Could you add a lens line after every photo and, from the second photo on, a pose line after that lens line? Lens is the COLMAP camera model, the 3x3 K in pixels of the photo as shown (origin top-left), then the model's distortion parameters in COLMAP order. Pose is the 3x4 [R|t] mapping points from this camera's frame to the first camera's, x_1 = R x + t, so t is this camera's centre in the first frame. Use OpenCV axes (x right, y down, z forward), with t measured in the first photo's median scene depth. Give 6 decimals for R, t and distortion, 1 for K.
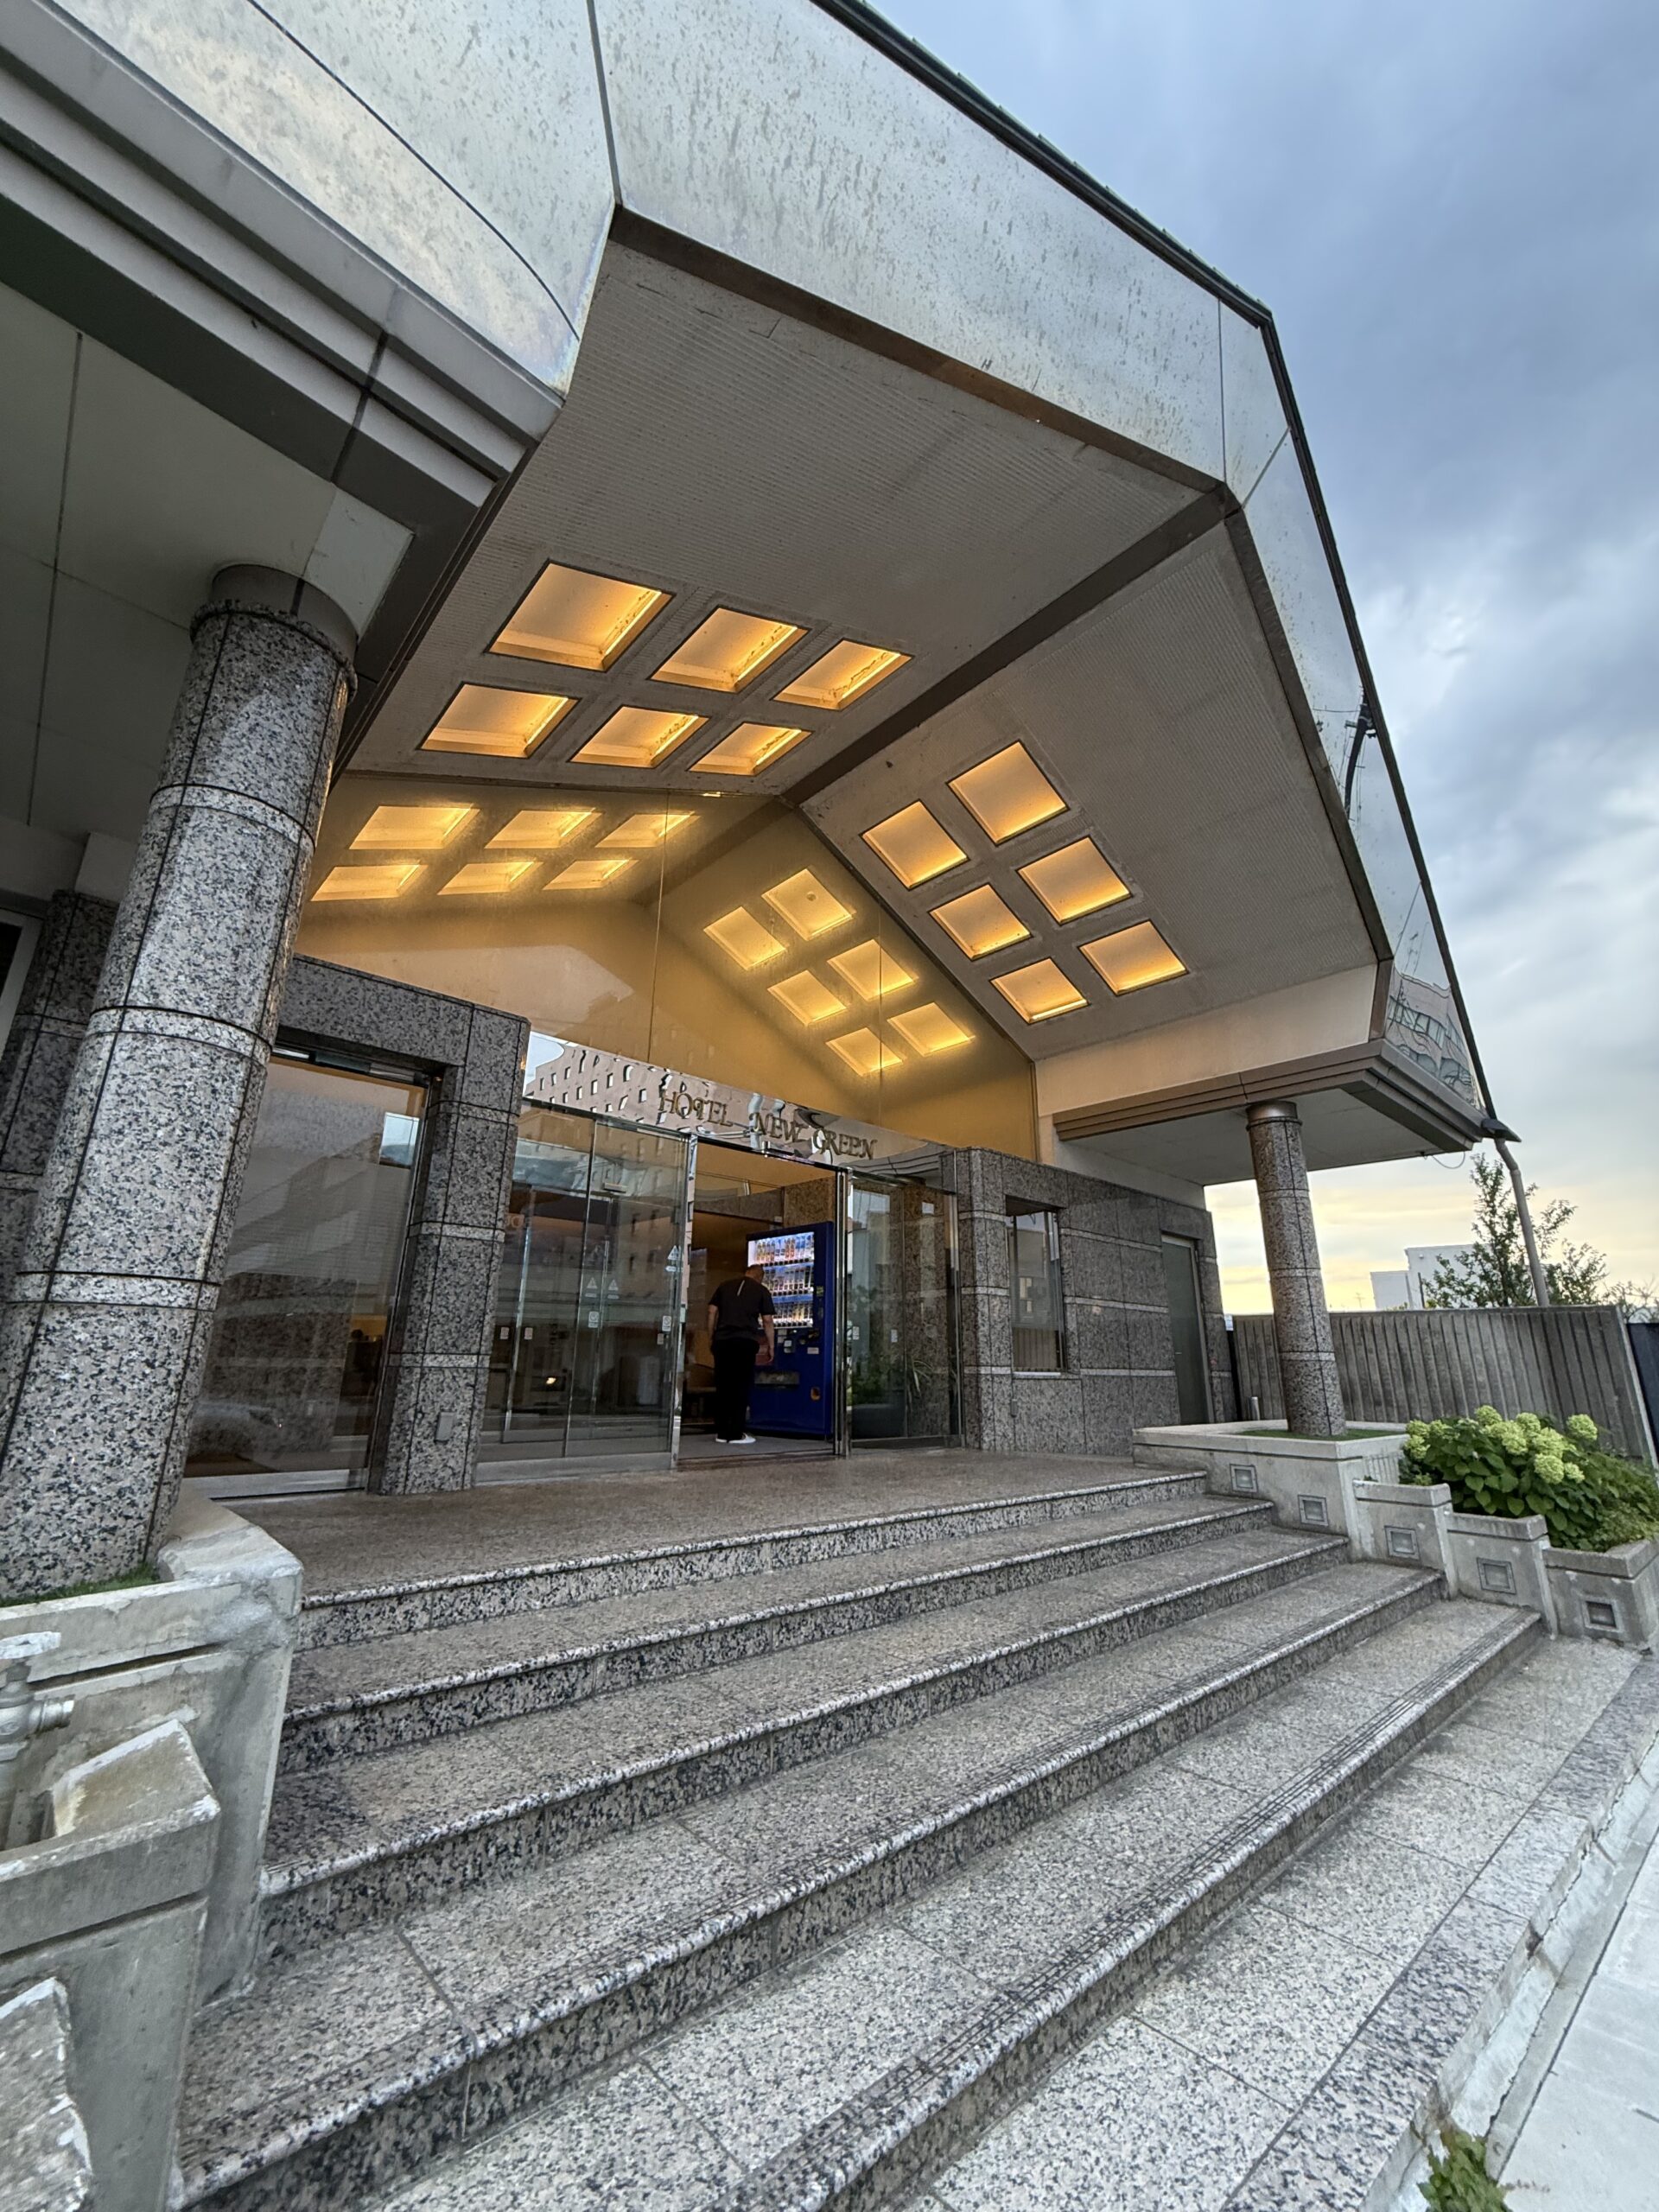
lens RADIAL K [[881.7, 0, 829.5], [0, 881.7, 1106.0], [0, 0, 1]] dist [-0.000742, 0.000211]
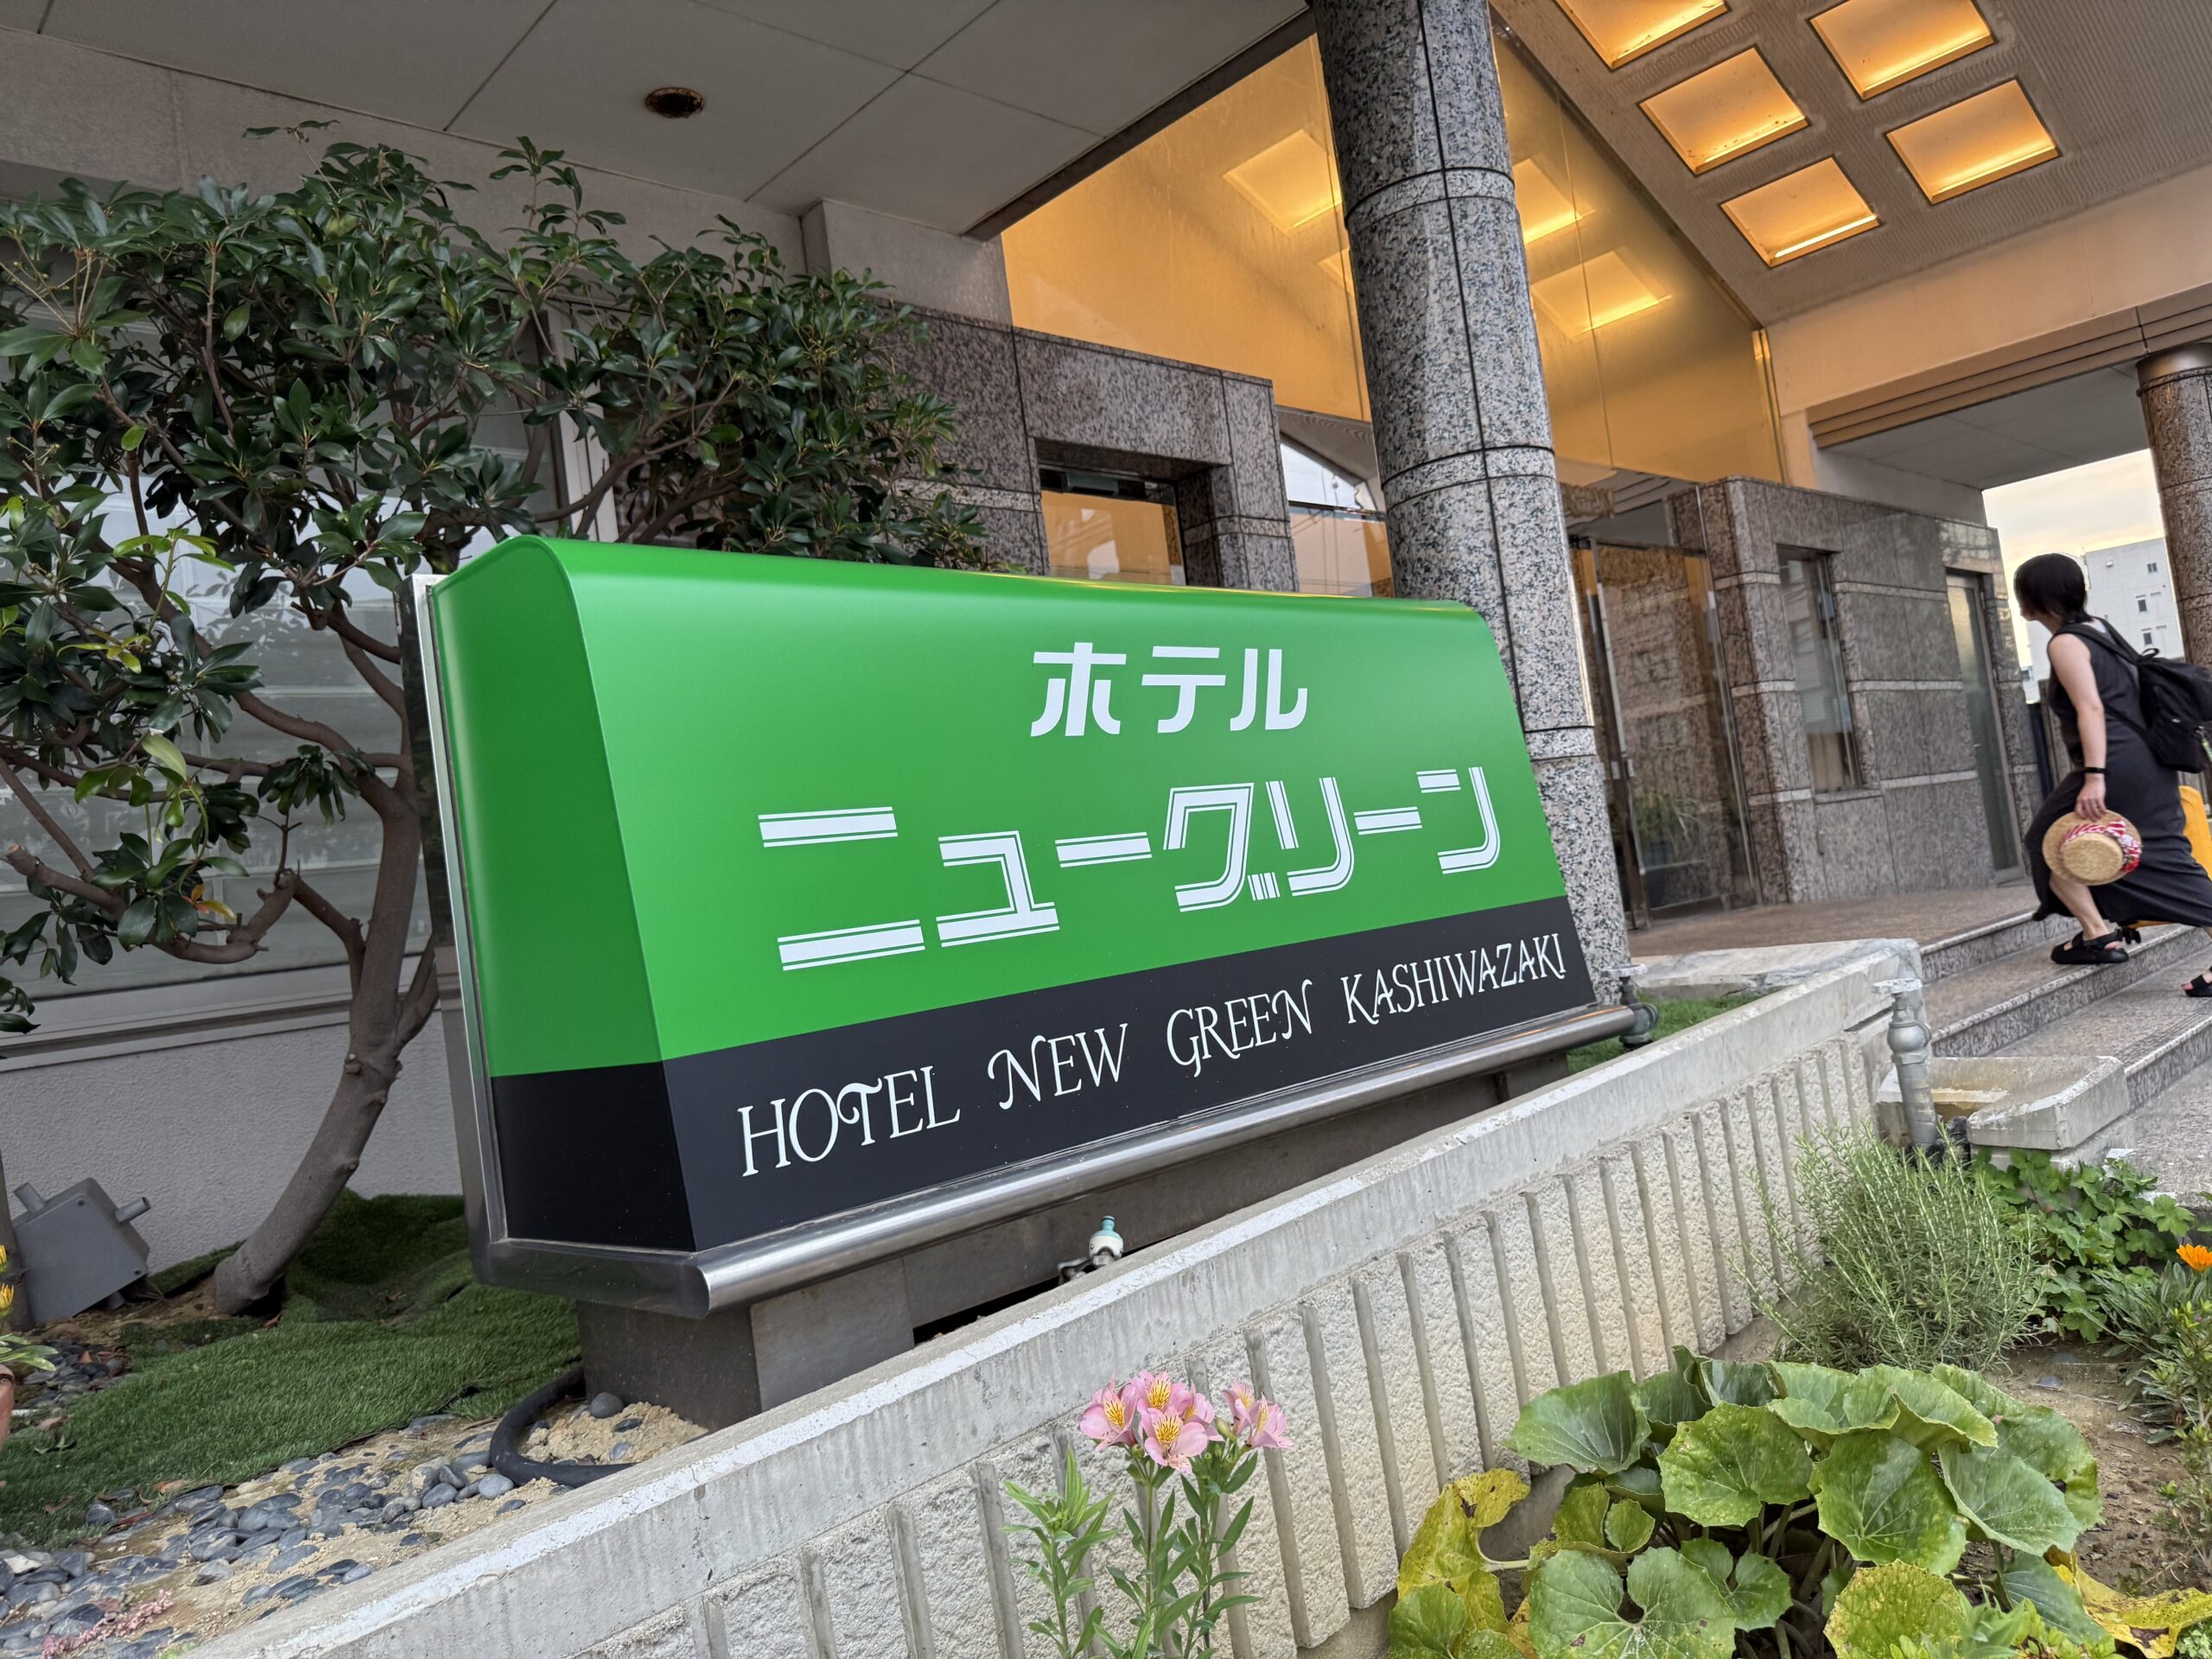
lens RADIAL K [[1549.8, 0, 1106.0], [0, 1549.8, 829.5], [0, 0, 1]] dist [0.066657, -0.090822]
pose [[0.989908, -0.141200, 0.012030, -0.378374], [0.133956, 0.960052, 0.245673, -0.055286], [-0.046239, -0.241582, 0.969278, -0.194843]]
